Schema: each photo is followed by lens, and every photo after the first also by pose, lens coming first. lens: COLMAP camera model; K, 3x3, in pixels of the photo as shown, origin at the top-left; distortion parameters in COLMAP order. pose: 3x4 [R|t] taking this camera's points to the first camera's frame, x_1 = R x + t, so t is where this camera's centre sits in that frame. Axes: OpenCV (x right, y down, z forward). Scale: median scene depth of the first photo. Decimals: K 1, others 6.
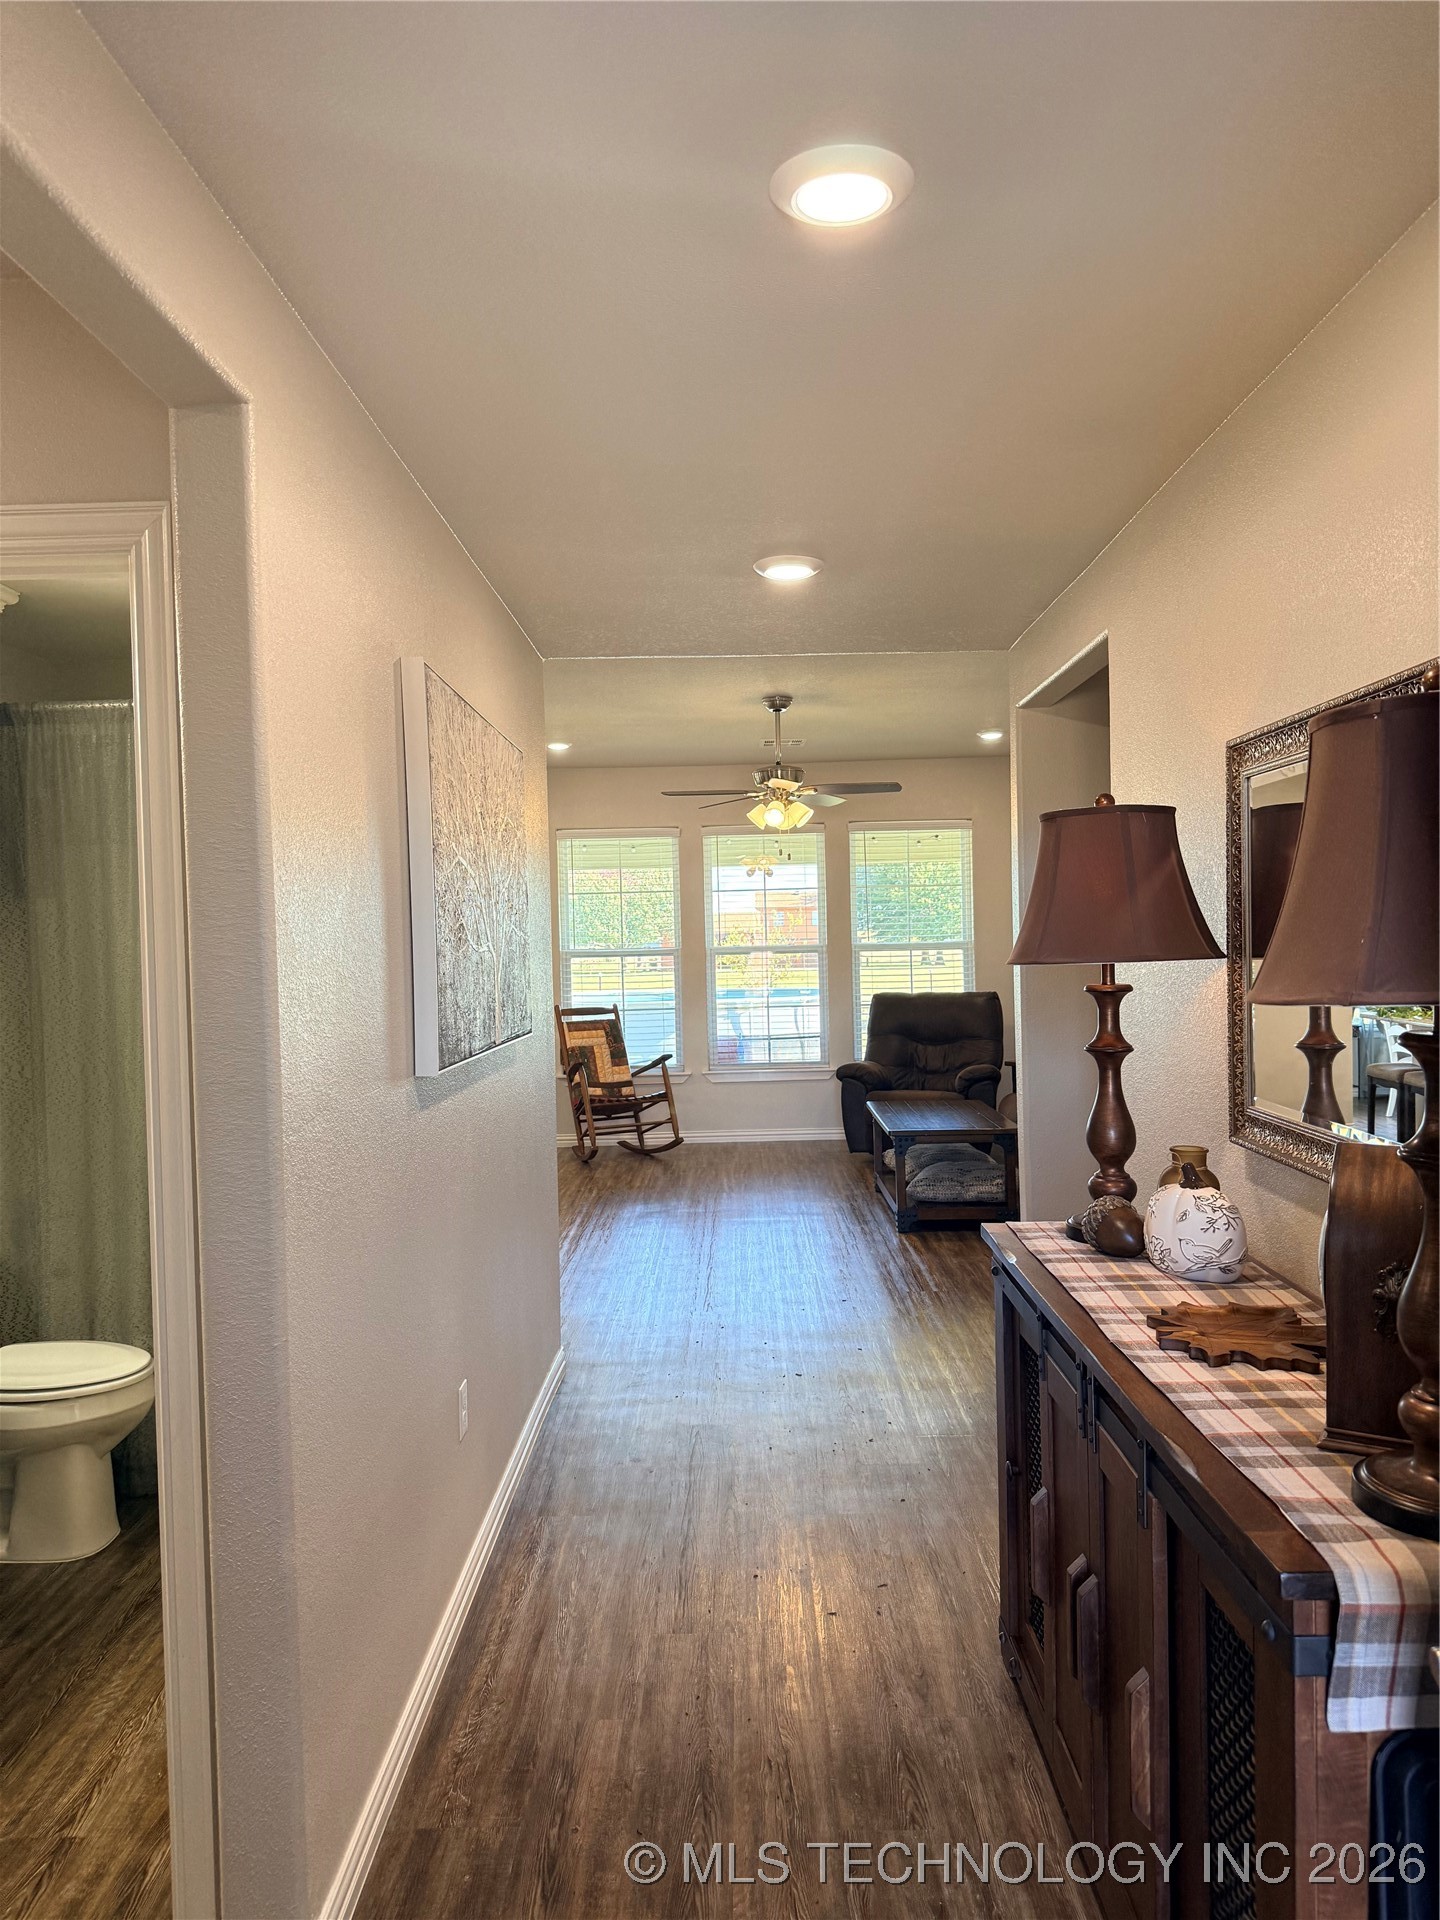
lens RADIAL K [[1373.7, 0, 720.0], [0, 1373.7, 960.0], [0, 0, 1]] dist [0.001013, -0.000207]
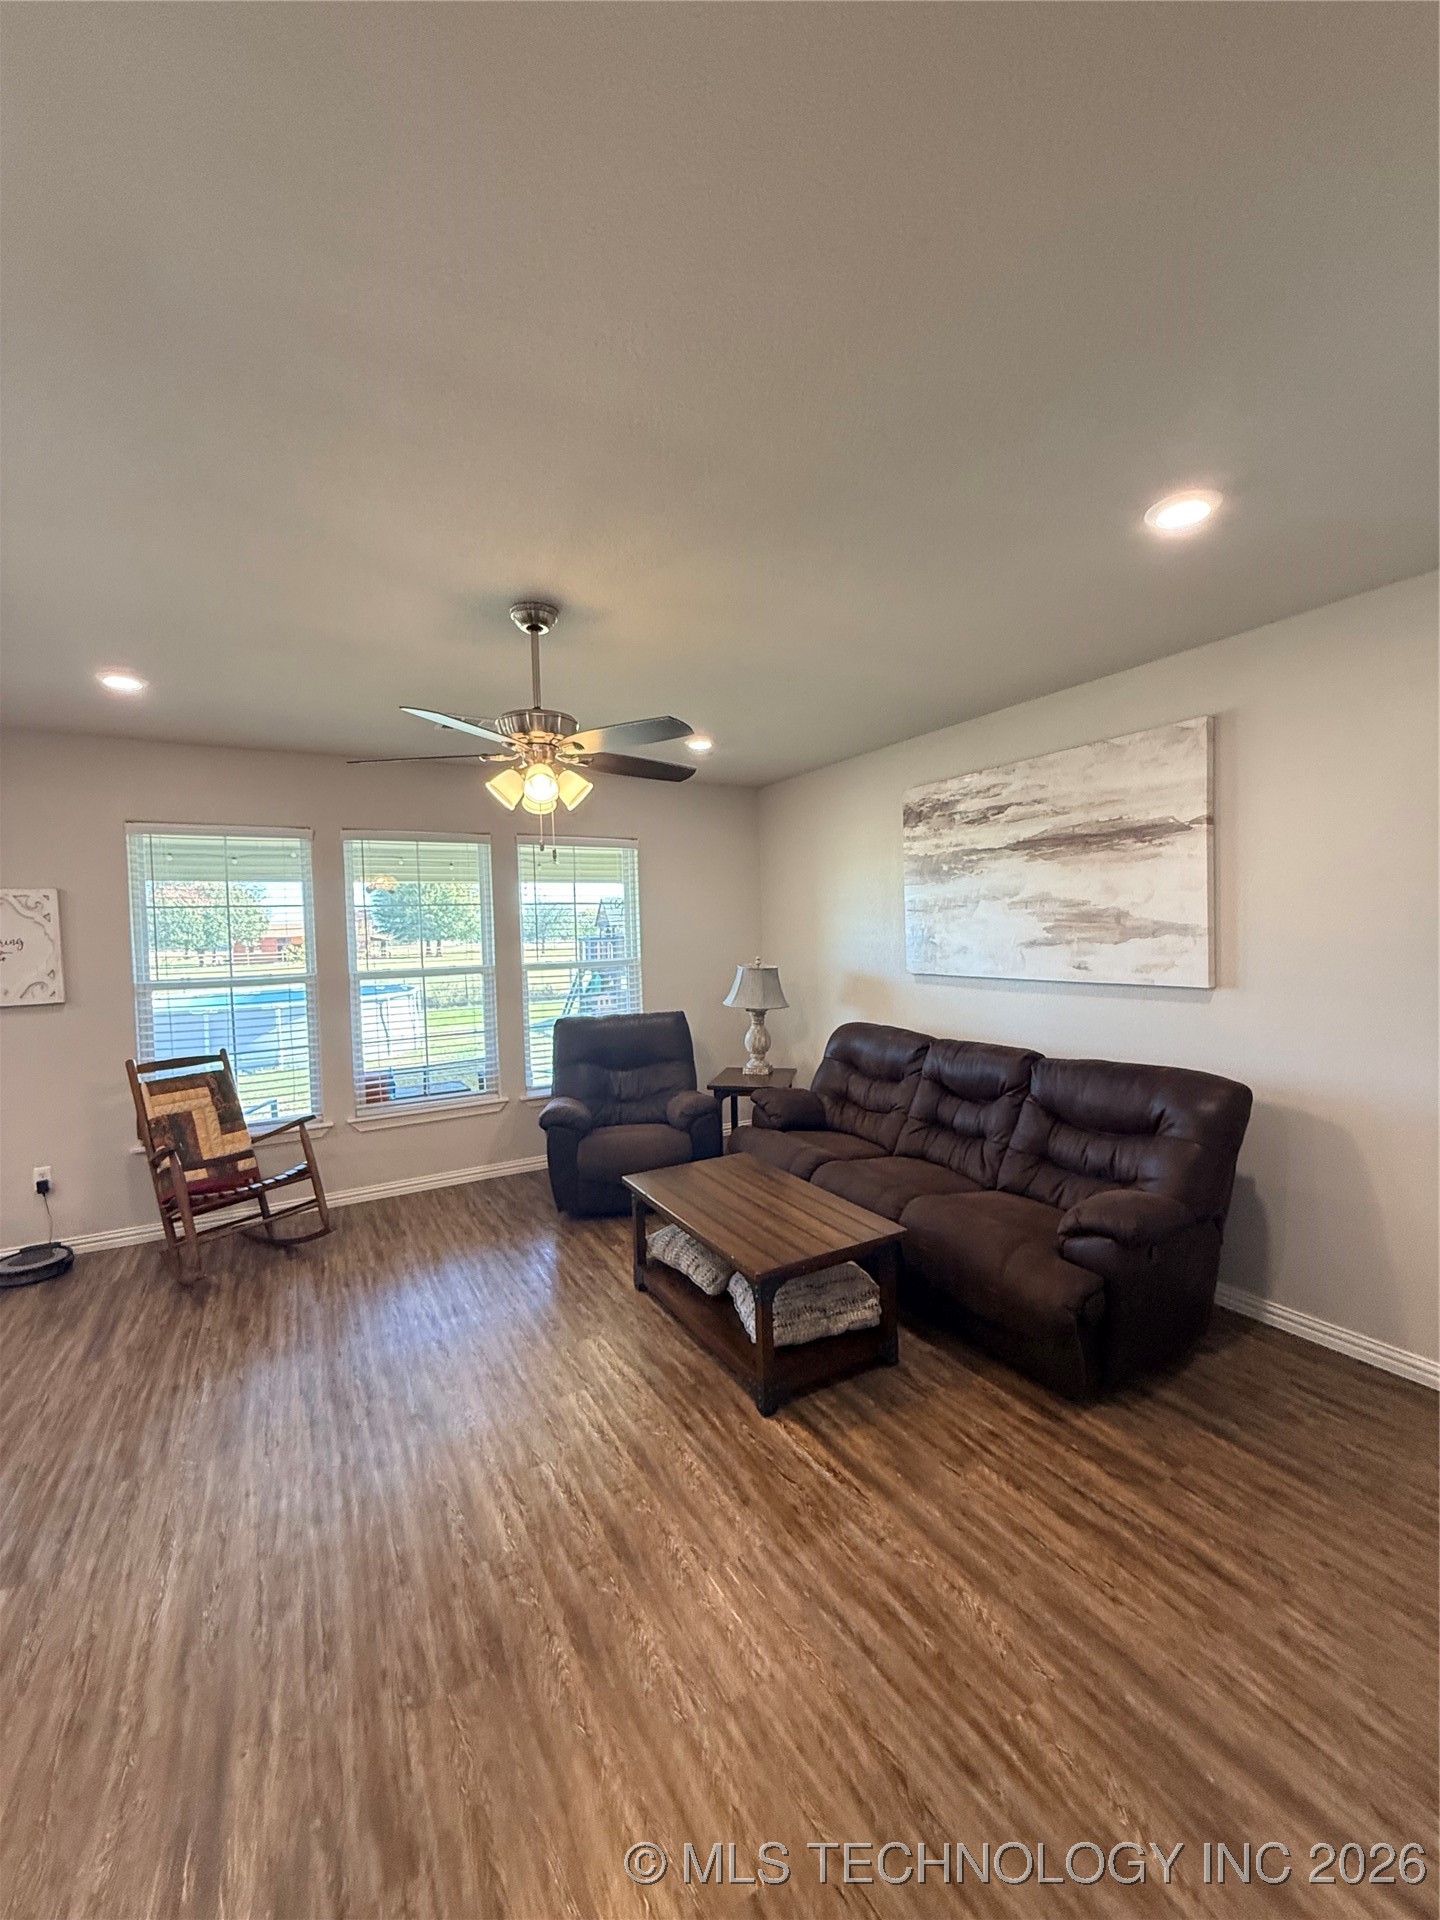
lens RADIAL K [[766.2, 0, 716.4], [0, 766.2, 953.6], [0, 0, 1]] dist [0.000945, 0.000155]
pose [[0.865449, -0.016539, 0.500724, -0.052369], [0.015661, 0.999860, 0.005956, -0.021281], [-0.500752, 0.002687, 0.865587, 0.495806]]
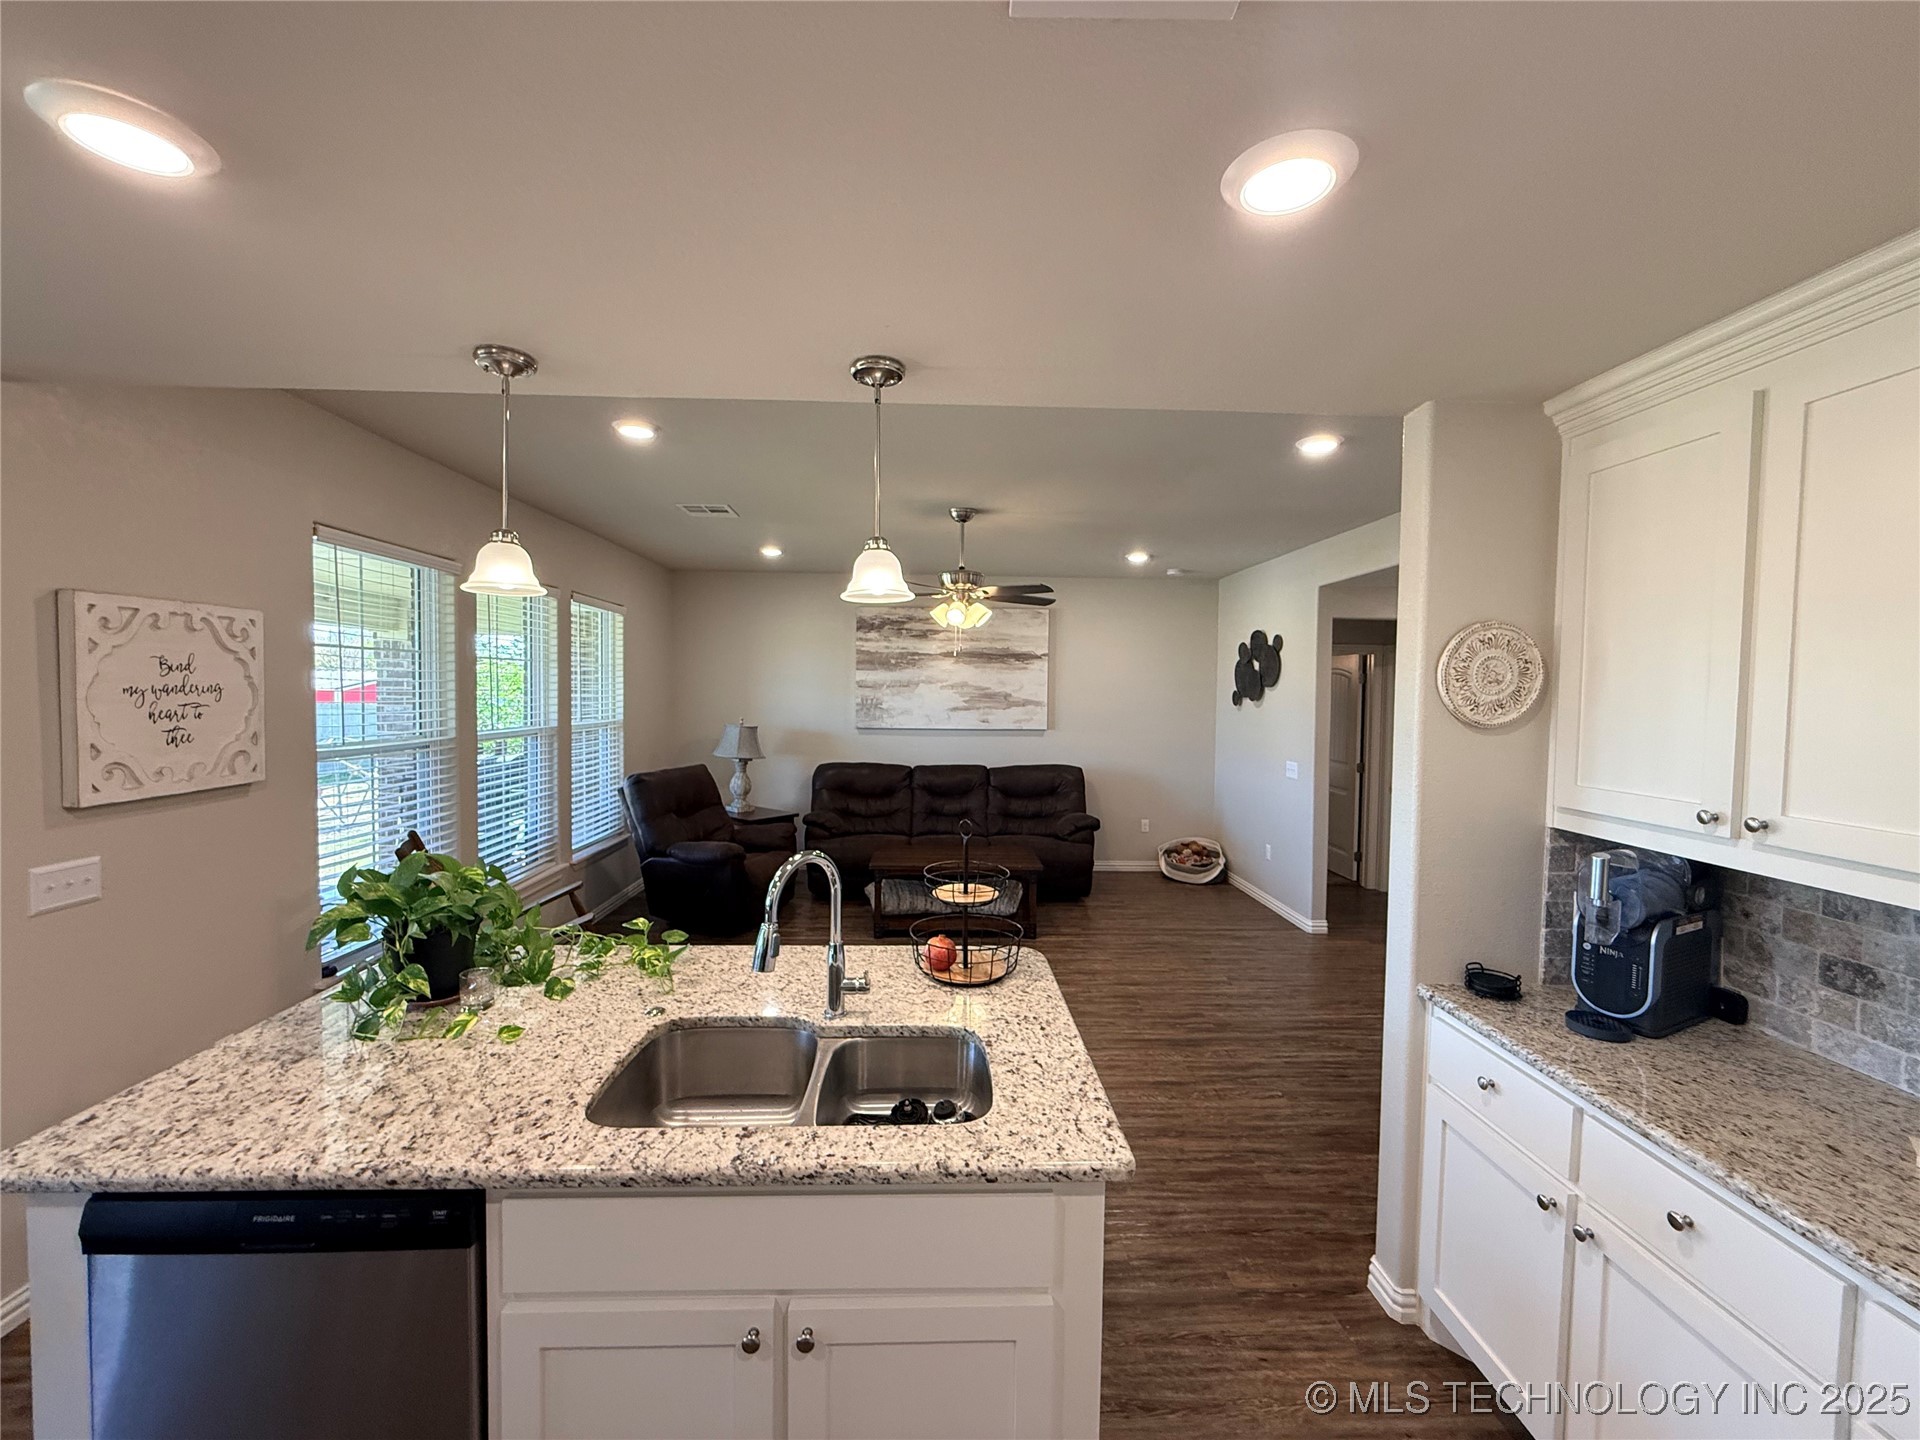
lens RADIAL K [[768.7, 0, 951.4], [0, 768.7, 719.9], [0, 0, 1]] dist [0.000352, -0.000356]
pose [[-0.043673, -0.016202, 0.998915, -0.441476], [0.005511, 0.999849, 0.016458, -0.023251], [-0.999031, 0.006223, -0.043577, 0.796109]]
